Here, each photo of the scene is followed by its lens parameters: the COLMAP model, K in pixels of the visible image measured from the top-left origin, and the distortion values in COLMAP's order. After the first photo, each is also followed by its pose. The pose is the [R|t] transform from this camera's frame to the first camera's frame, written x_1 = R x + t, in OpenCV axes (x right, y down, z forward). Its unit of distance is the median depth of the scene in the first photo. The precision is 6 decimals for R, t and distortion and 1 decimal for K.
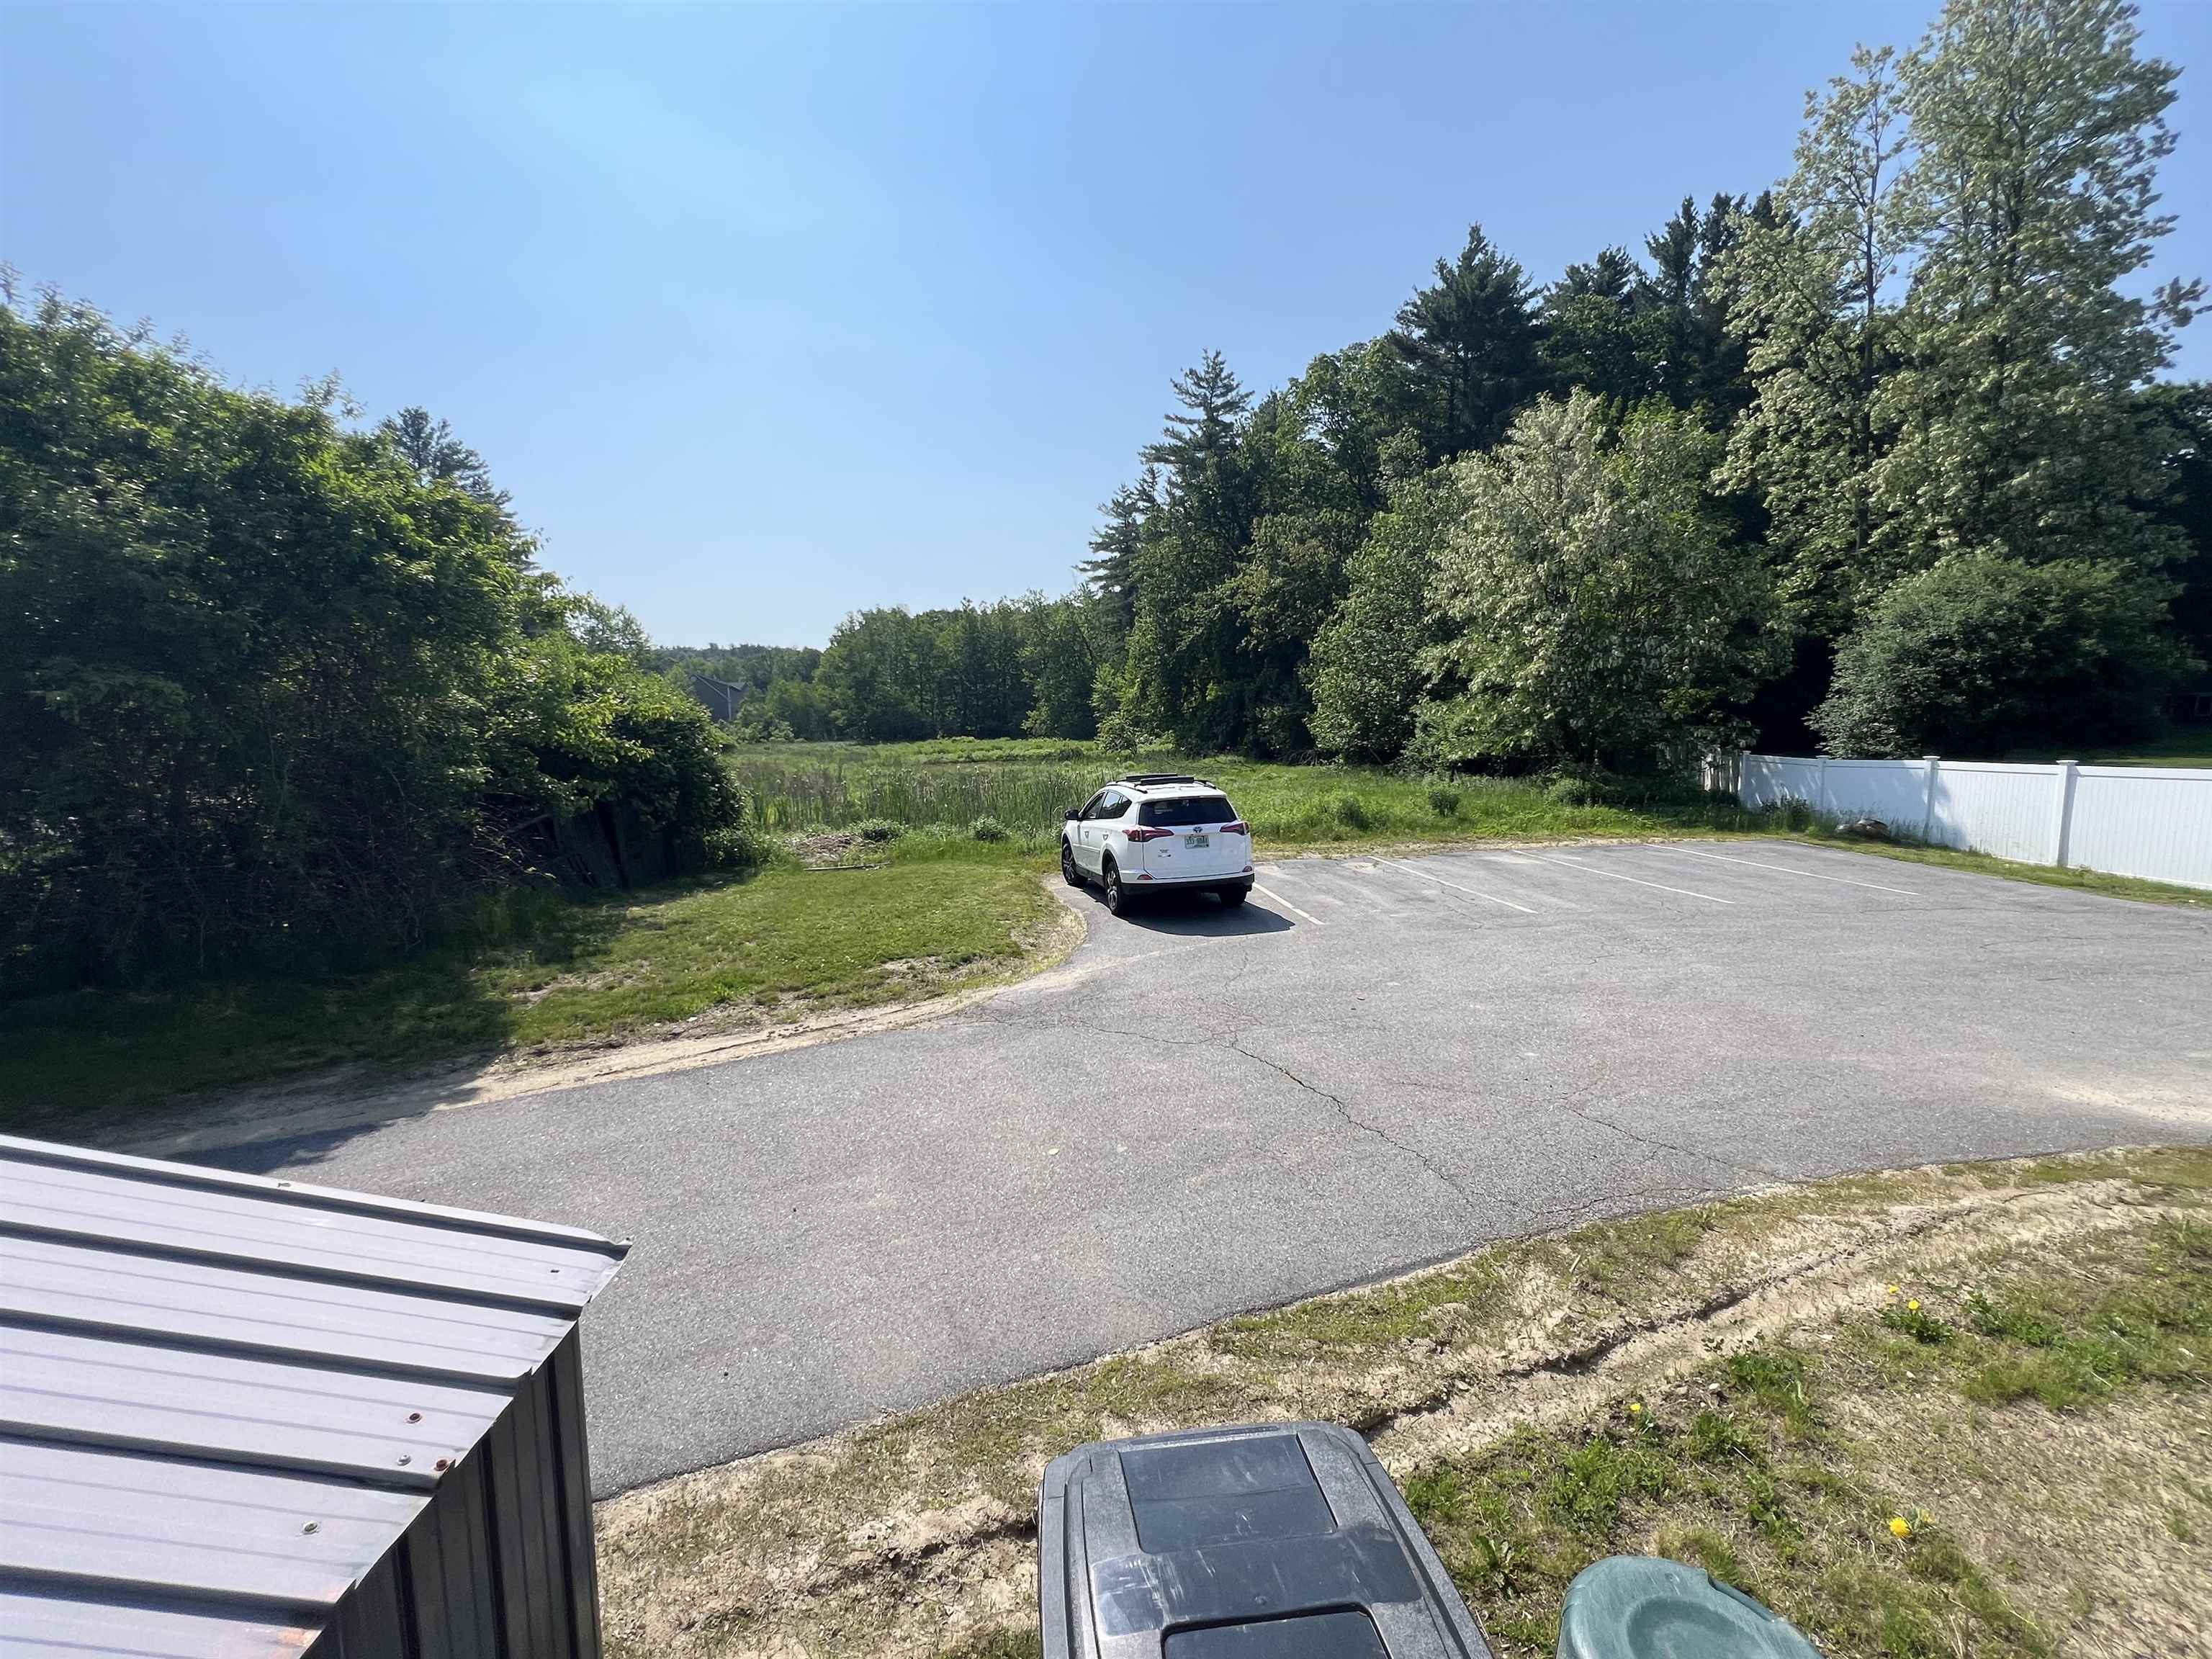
lens RADIAL K [[941.0, 0, 1106.0], [0, 941.0, 829.5], [0, 0, 1]] dist [-0.001889, 0.000498]
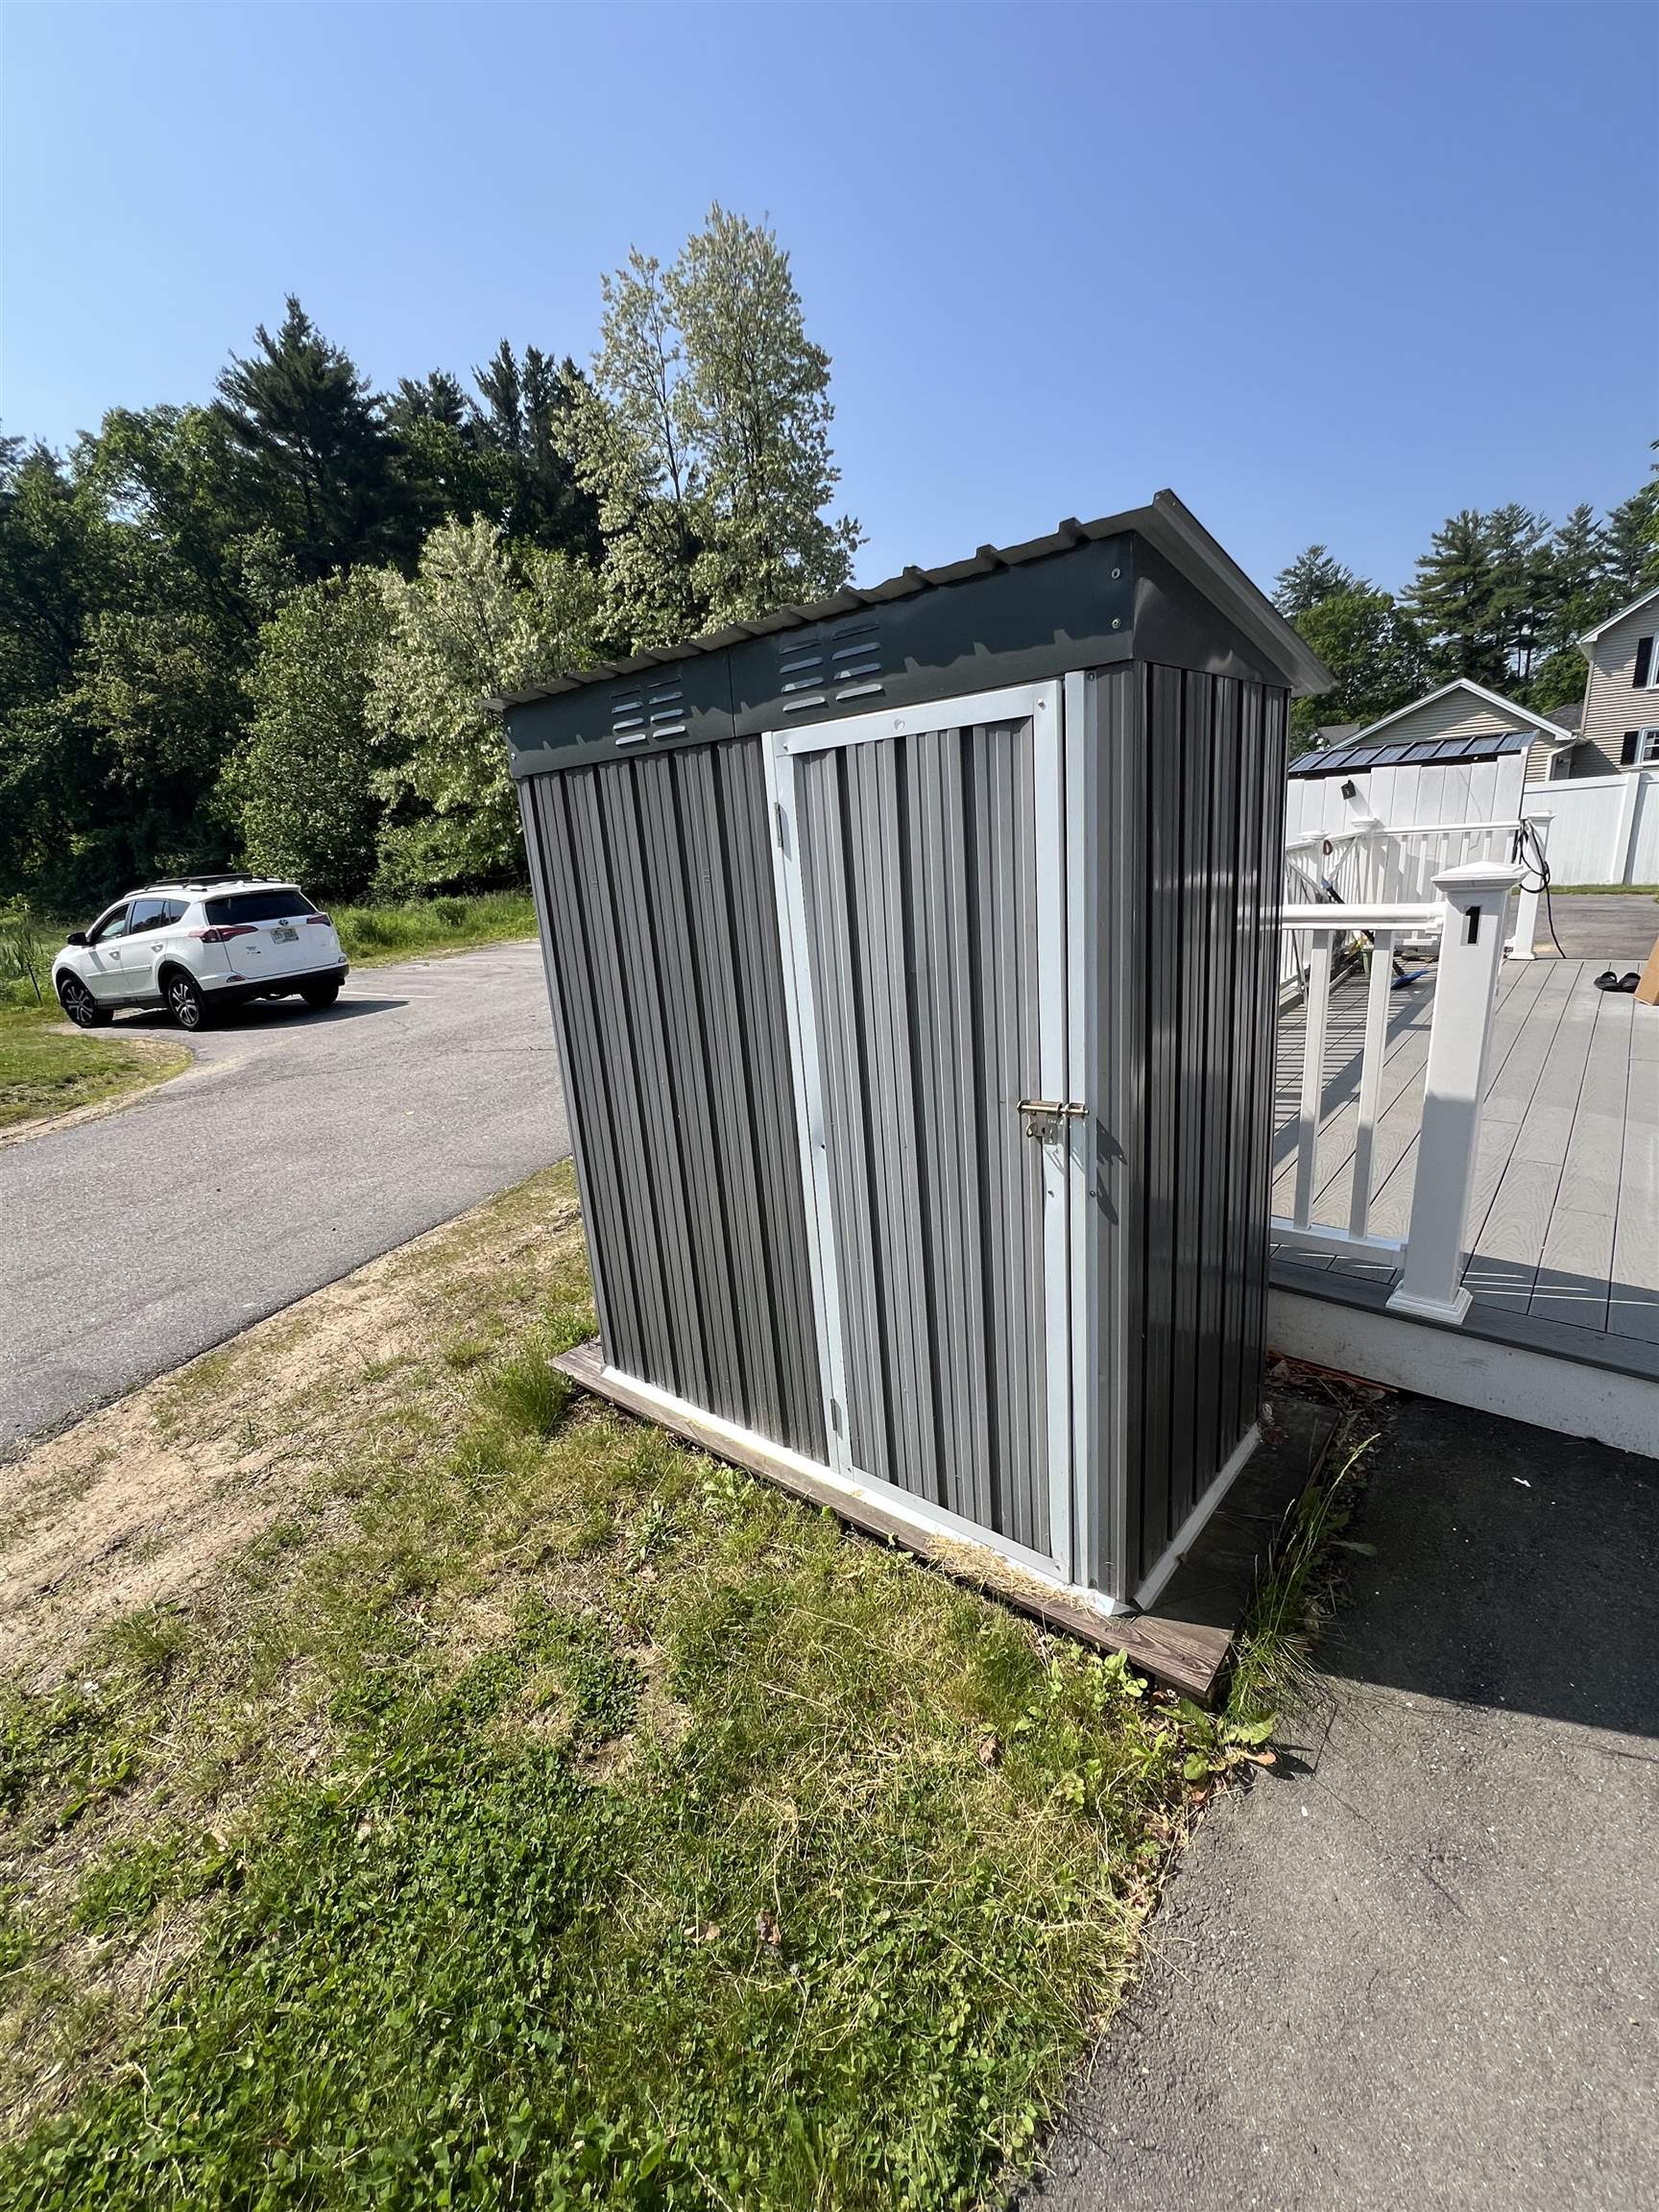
lens RADIAL K [[941.0, 0, 829.5], [0, 941.0, 1106.0], [0, 0, 1]] dist [-0.001889, 0.000498]
pose [[0.688416, -0.229714, 0.687979, -0.089634], [0.142276, 0.972863, 0.182470, 0.034751], [-0.711225, -0.027732, 0.702417, -0.034997]]
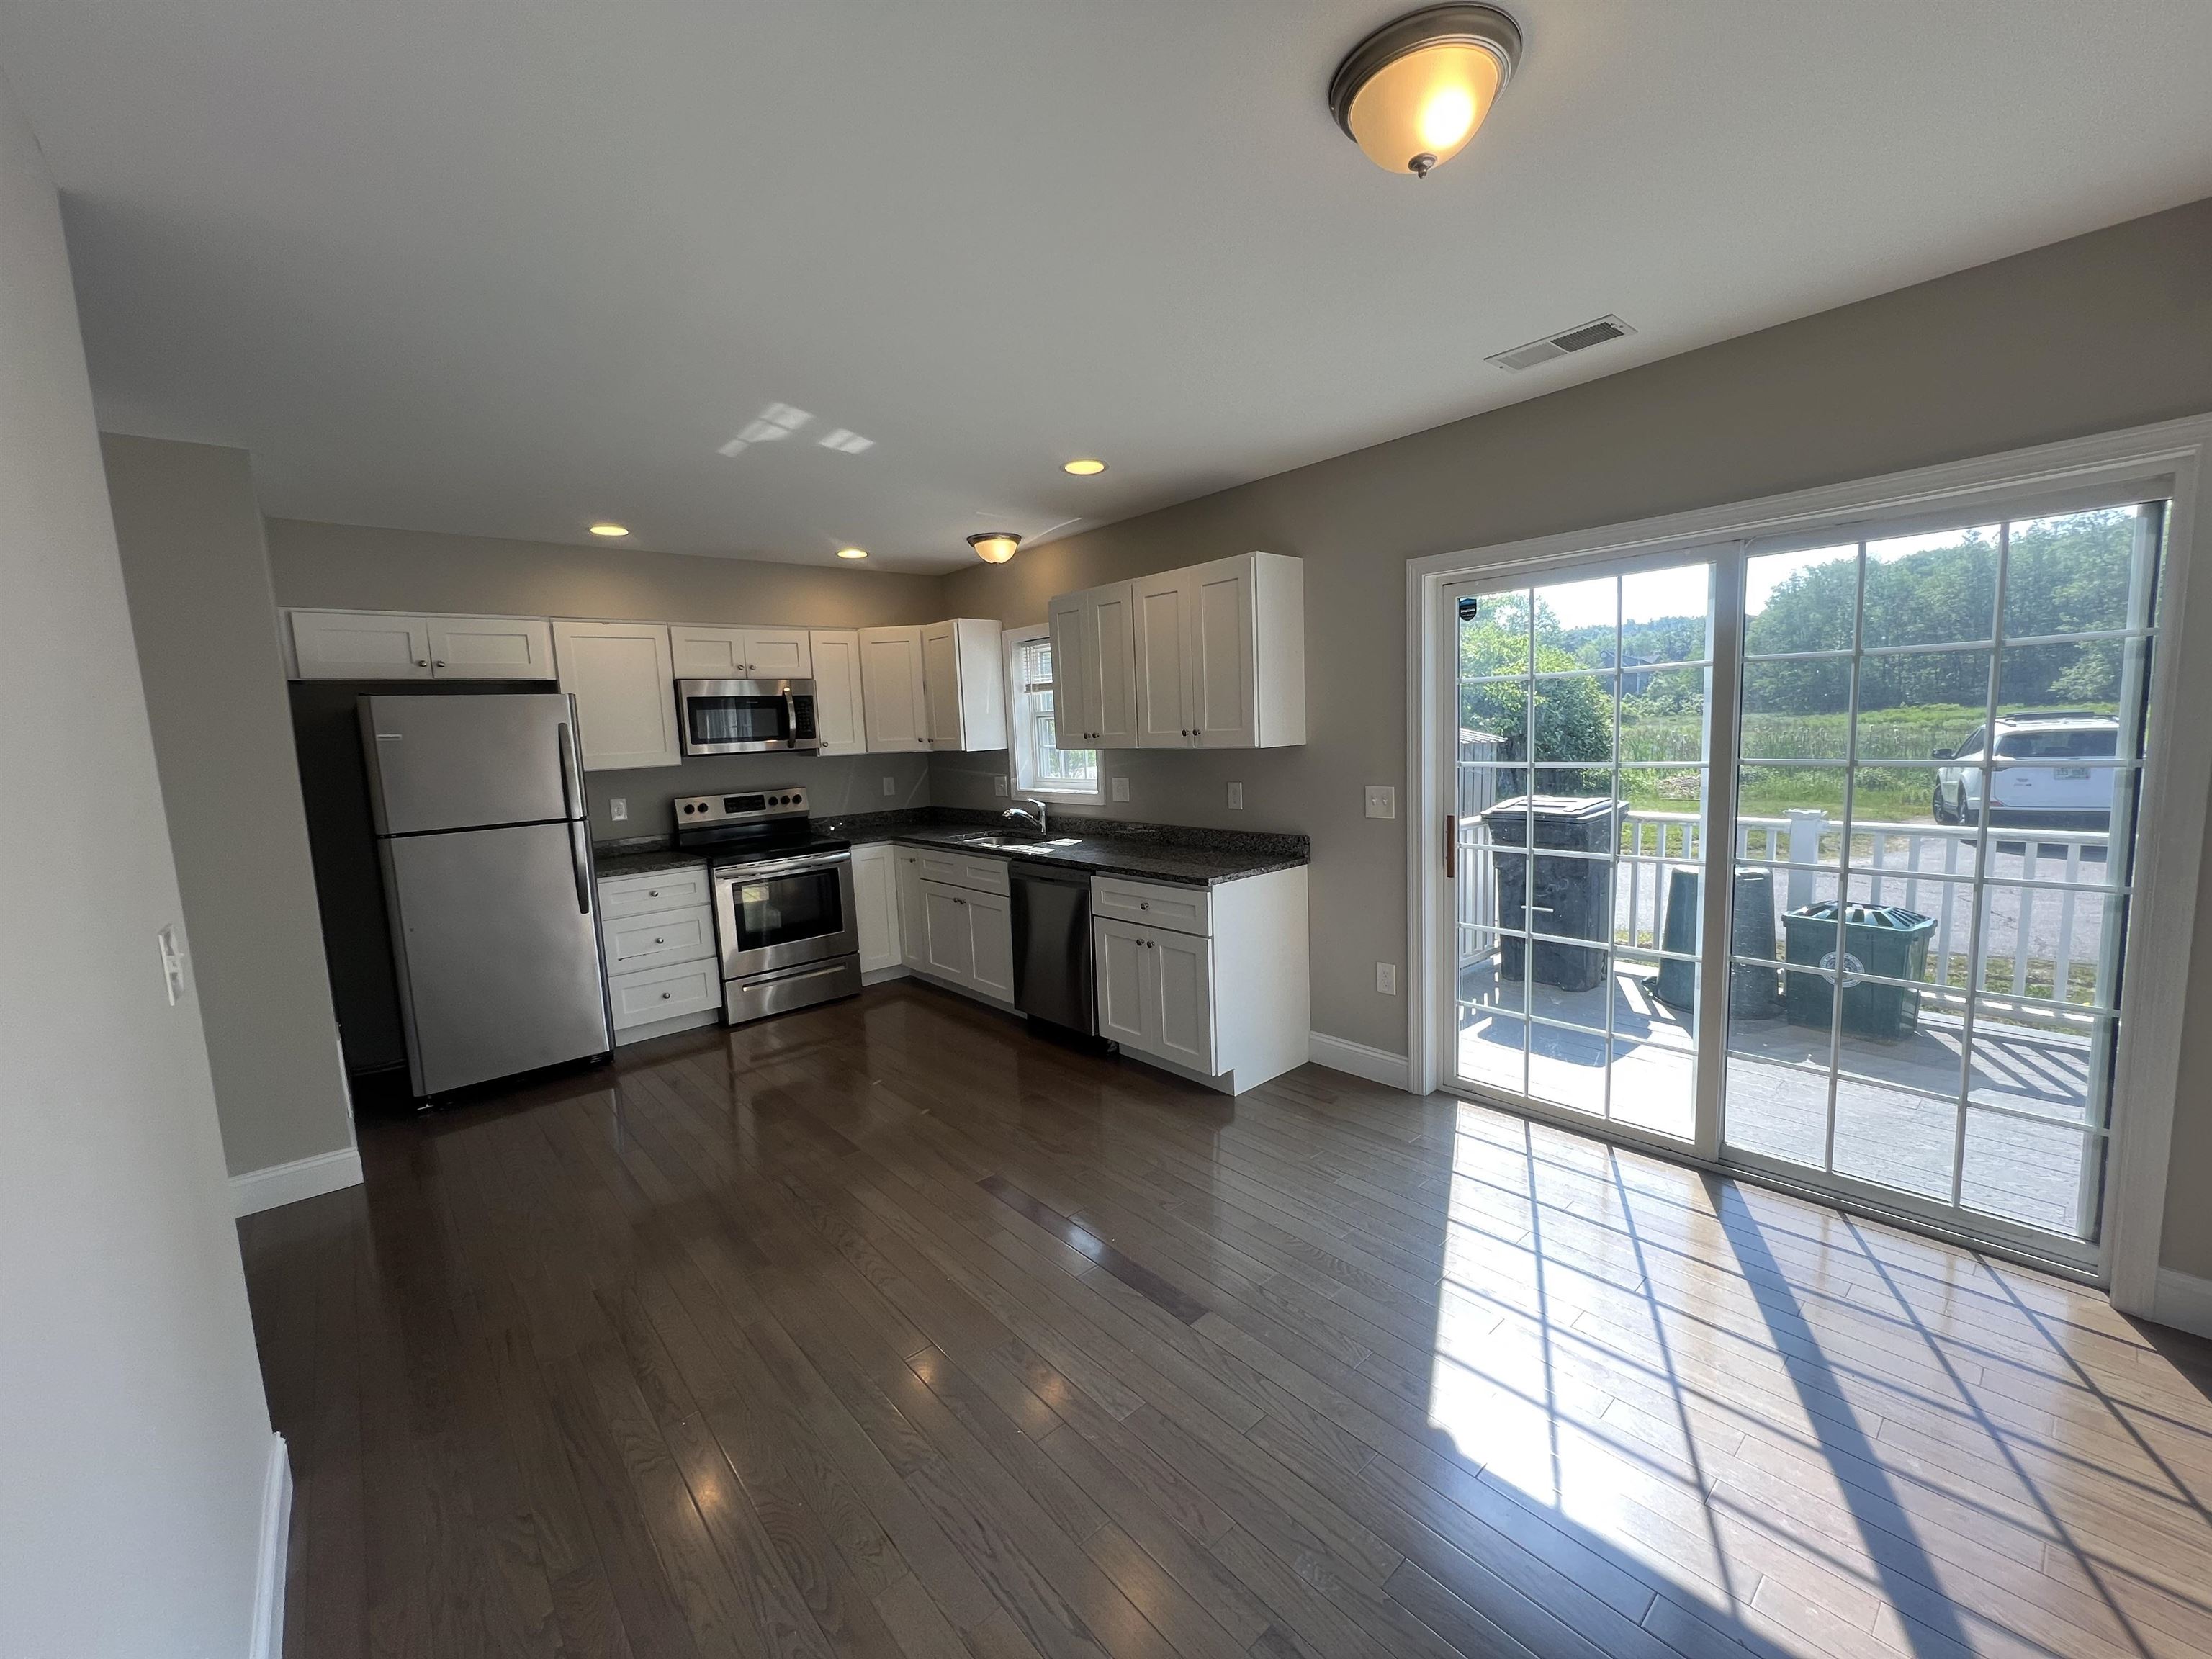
lens RADIAL K [[881.8, 0, 1106.0], [0, 881.8, 829.5], [0, 0, 1]] dist [-0.016199, 0.000060]
pose [[0.604587, 0.085208, -0.791968, 0.083806], [-0.059498, 0.996315, 0.061773, 0.030745], [0.794314, 0.009773, 0.607429, -0.151724]]
